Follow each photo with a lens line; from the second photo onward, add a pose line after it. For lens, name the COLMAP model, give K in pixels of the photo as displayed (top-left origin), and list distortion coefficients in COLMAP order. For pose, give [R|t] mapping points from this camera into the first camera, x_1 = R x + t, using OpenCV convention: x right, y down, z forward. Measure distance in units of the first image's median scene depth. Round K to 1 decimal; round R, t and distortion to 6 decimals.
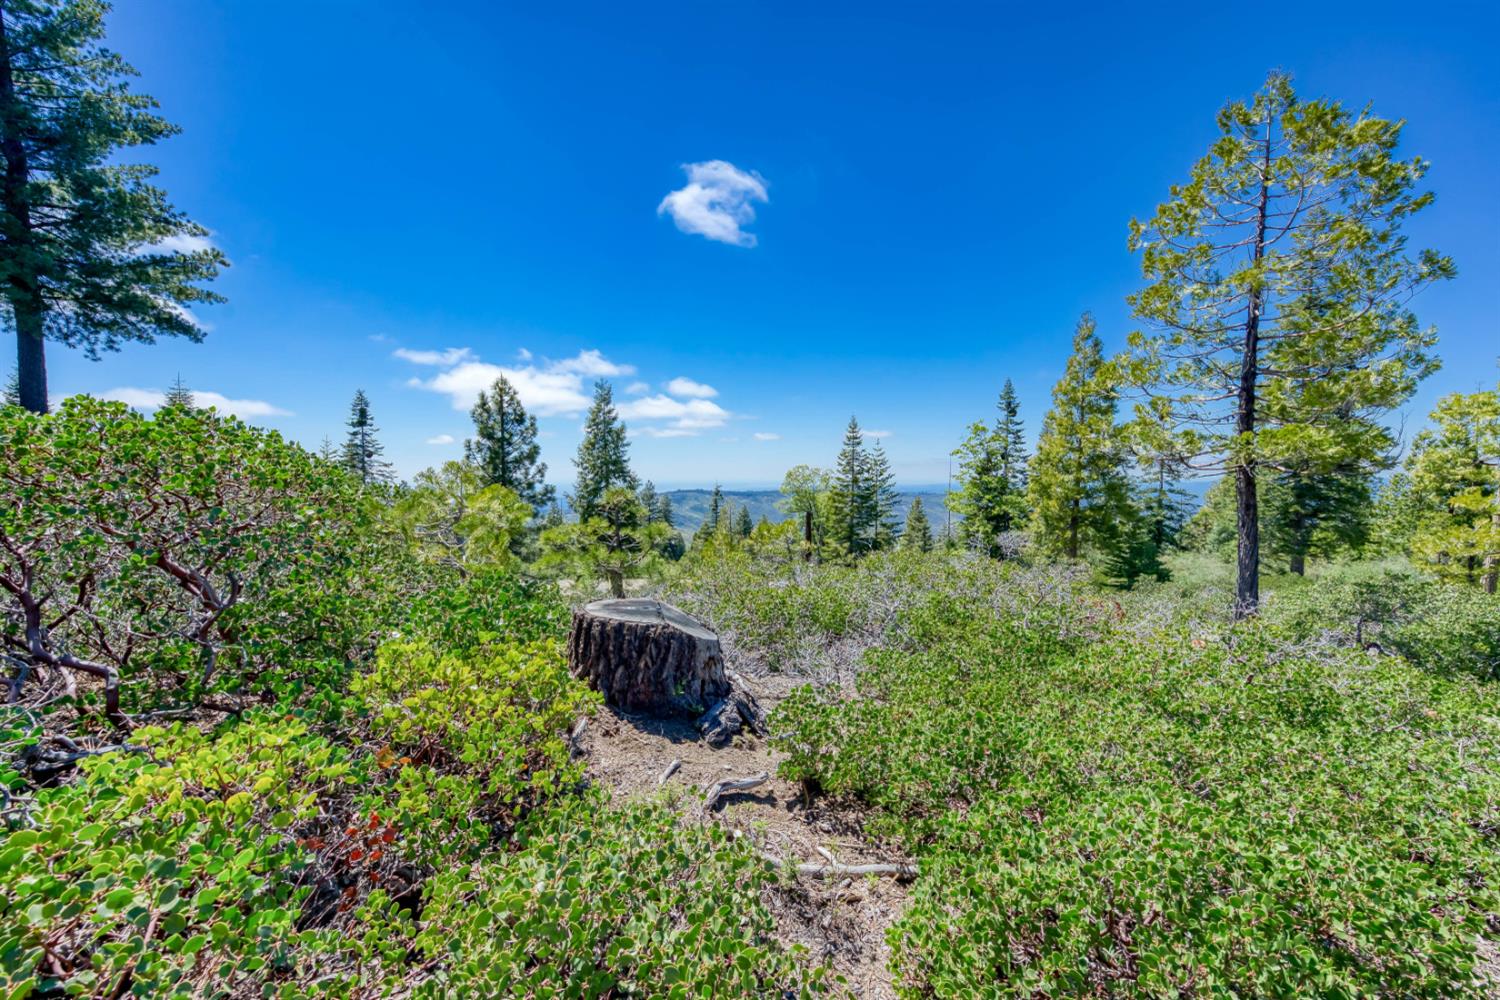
lens RADIAL K [[583.1, 0, 750.0], [0, 583.1, 500.0], [0, 0, 1]] dist [-0.000641, 0.007851]
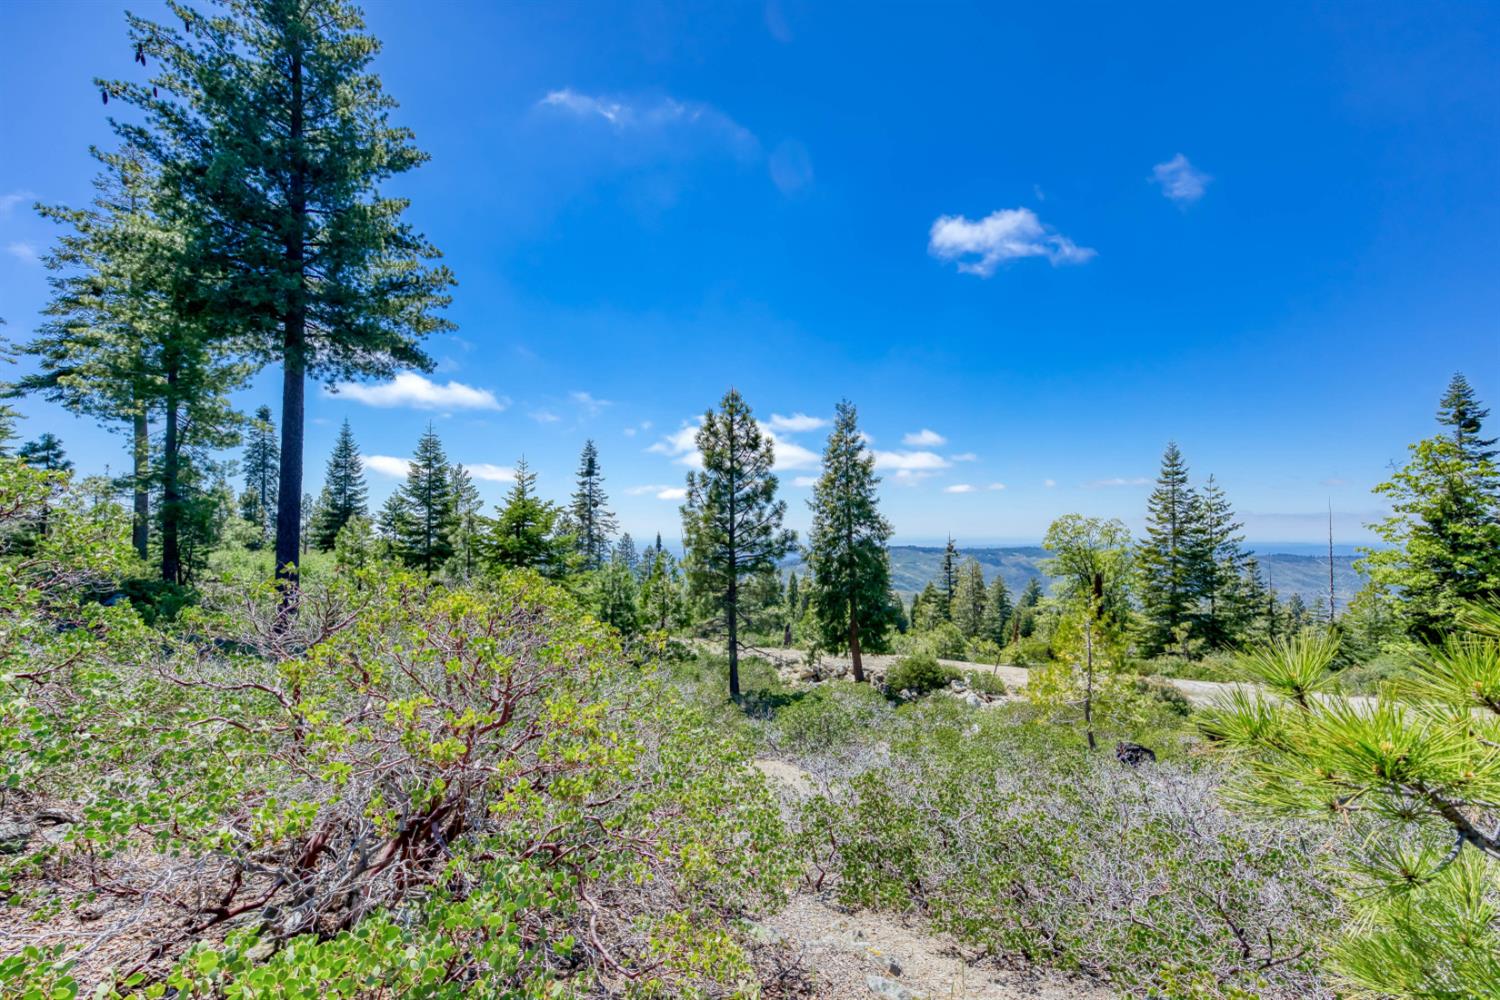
lens RADIAL K [[618.8, 0, 754.8], [0, 618.8, 503.6], [0, 0, 1]] dist [0.009705, 0.005578]
pose [[0.944844, -0.010548, -0.327352, -0.125719], [-0.017410, 0.996451, -0.082360, 0.006450], [0.327058, 0.083517, 0.941306, 0.238627]]
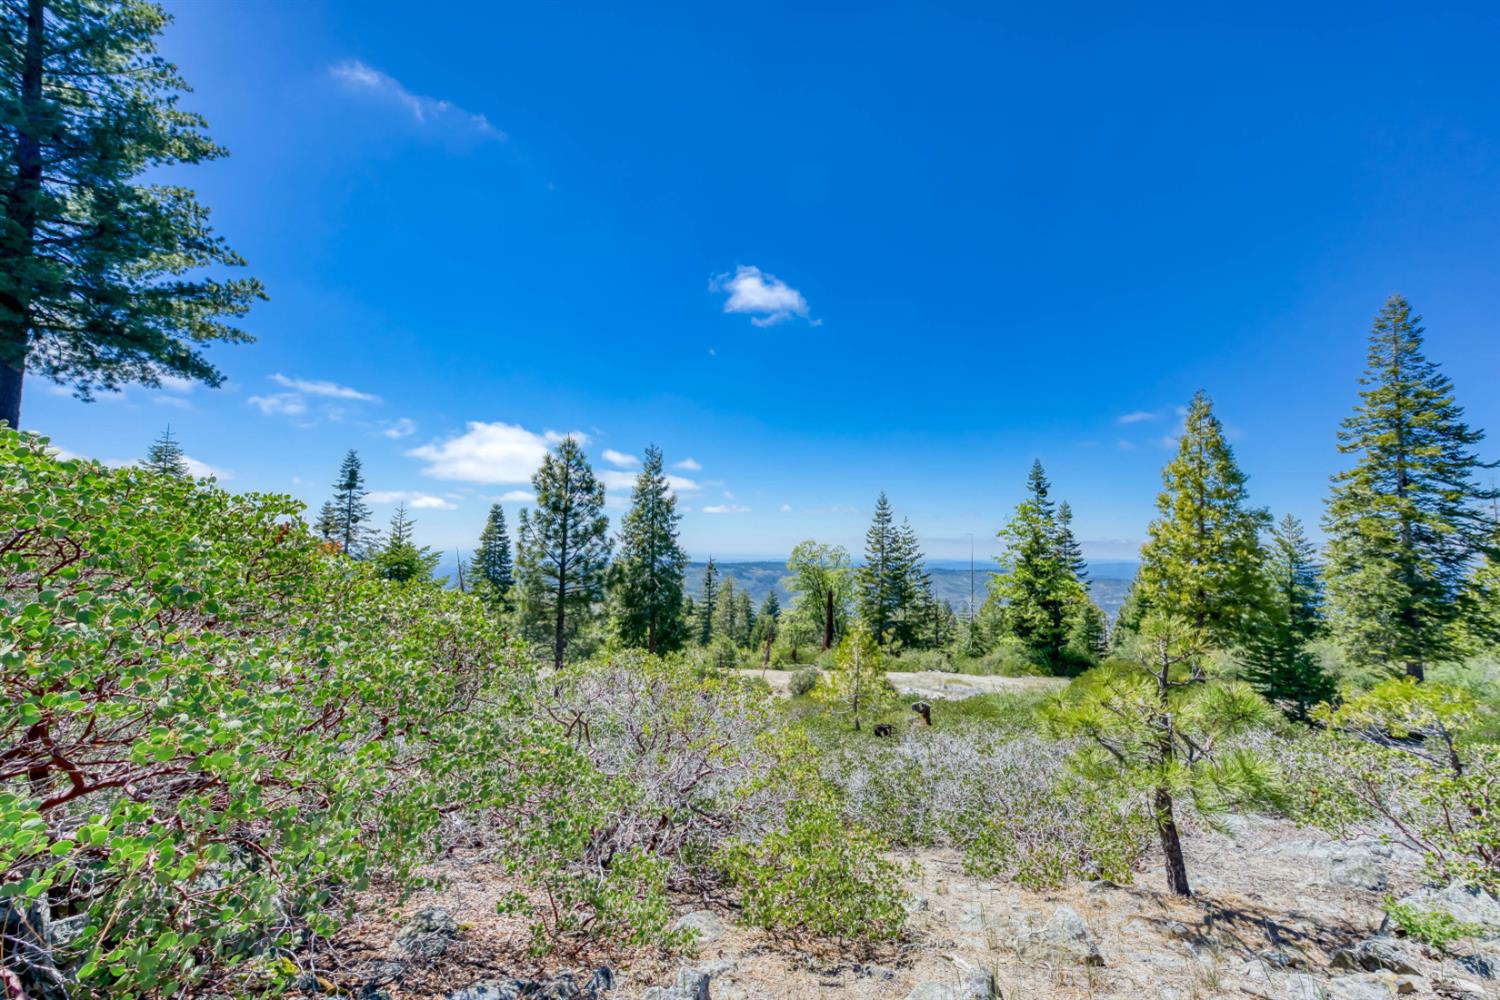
lens RADIAL K [[578.5, 0, 747.0], [0, 578.5, 496.6], [0, 0, 1]] dist [0.008262, 0.006367]
pose [[0.998476, 0.025954, 0.048699, -0.197419], [-0.019440, 0.991354, -0.129766, -0.017449], [-0.051646, 0.128621, 0.990348, 0.139701]]
